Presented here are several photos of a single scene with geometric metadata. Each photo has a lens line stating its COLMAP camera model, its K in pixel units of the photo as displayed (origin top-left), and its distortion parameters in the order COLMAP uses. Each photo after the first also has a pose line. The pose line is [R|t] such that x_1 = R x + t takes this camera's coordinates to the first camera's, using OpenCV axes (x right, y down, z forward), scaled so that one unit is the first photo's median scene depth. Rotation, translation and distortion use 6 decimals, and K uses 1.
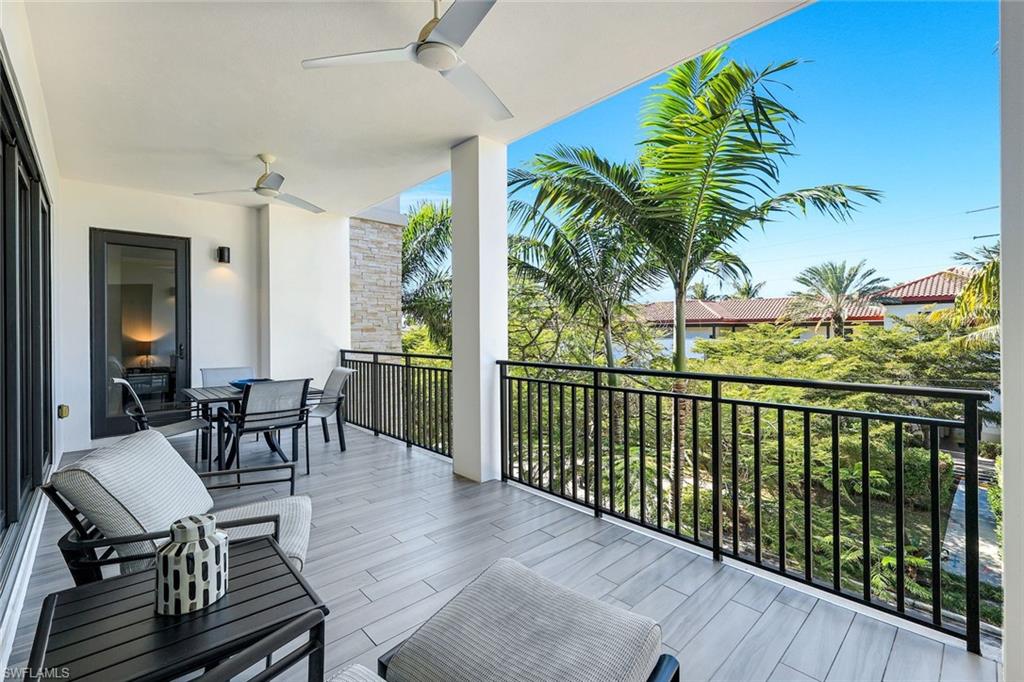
lens RADIAL K [[448.5, 0, 509.6], [0, 448.5, 332.4], [0, 0, 1]] dist [0.000964, 0.000614]
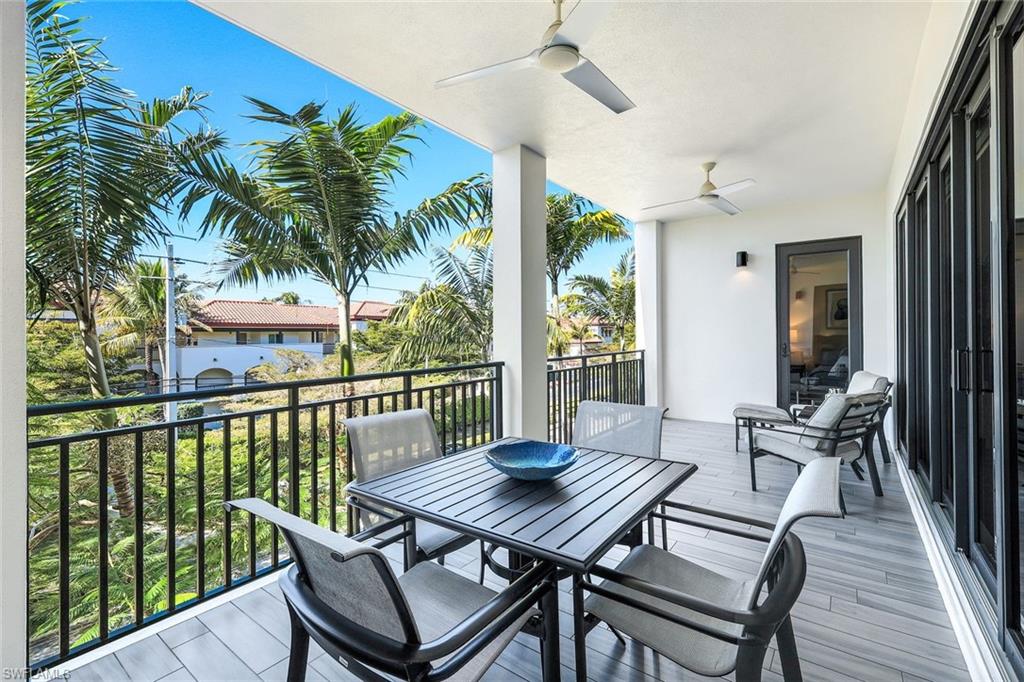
lens RADIAL K [[448.5, 0, 522.1], [0, 448.5, 335.7], [0, 0, 1]] dist [0.000964, 0.000614]
pose [[-0.186284, 0.004707, 0.982485, -0.638871], [0.019721, 0.999805, -0.001051, 0.005866], [-0.982298, 0.019180, -0.186341, 0.748444]]
